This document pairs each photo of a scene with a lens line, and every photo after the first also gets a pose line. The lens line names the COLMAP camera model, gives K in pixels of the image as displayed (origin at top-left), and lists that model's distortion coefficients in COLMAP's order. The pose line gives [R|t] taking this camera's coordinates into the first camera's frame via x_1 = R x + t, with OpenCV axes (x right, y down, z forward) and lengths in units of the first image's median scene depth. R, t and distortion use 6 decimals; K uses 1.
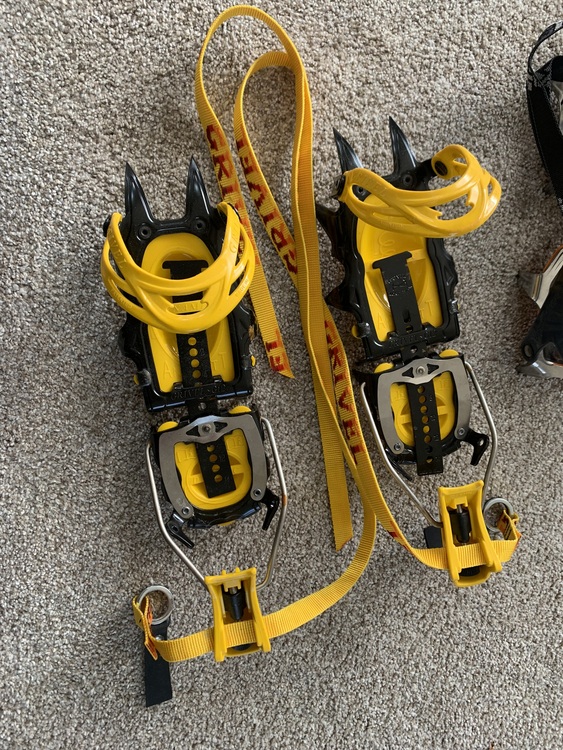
lens RADIAL K [[568.6, 0, 281.5], [0, 568.6, 375.0], [0, 0, 1]] dist [0.002162, 0.000437]
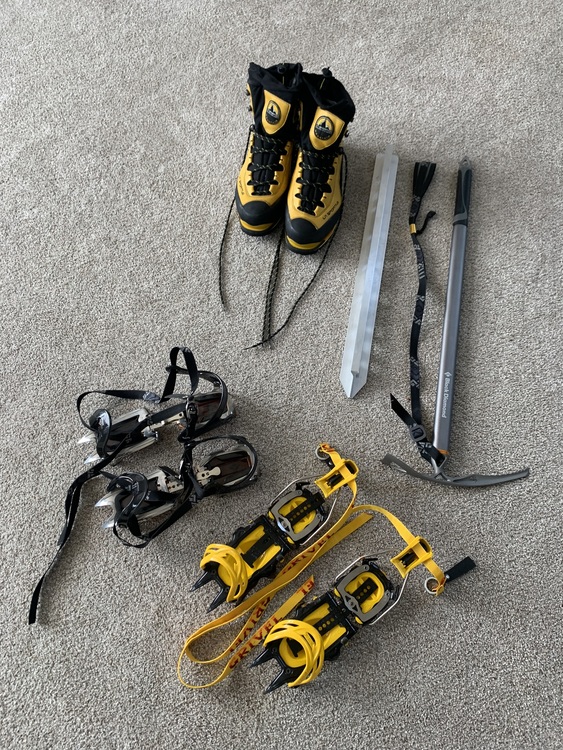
lens RADIAL K [[568.6, 0, 281.5], [0, 568.6, 375.0], [0, 0, 1]] dist [0.002162, 0.000437]
pose [[-0.453079, -0.871827, 0.186112, 0.358740], [0.891470, -0.443242, 0.093900, 0.035603], [0.000628, 0.208457, 0.978031, -1.379186]]
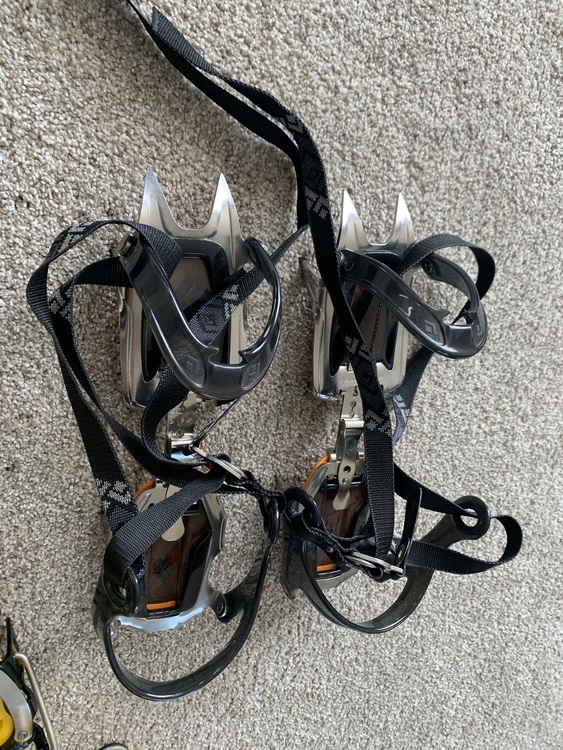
lens RADIAL K [[568.6, 0, 281.5], [0, 568.6, 375.0], [0, 0, 1]] dist [0.002162, 0.000437]
pose [[0.974496, -0.078297, 0.210302, 0.573406], [0.033708, 0.977596, 0.207772, -0.580043], [-0.221858, -0.195384, 0.955303, 0.265328]]
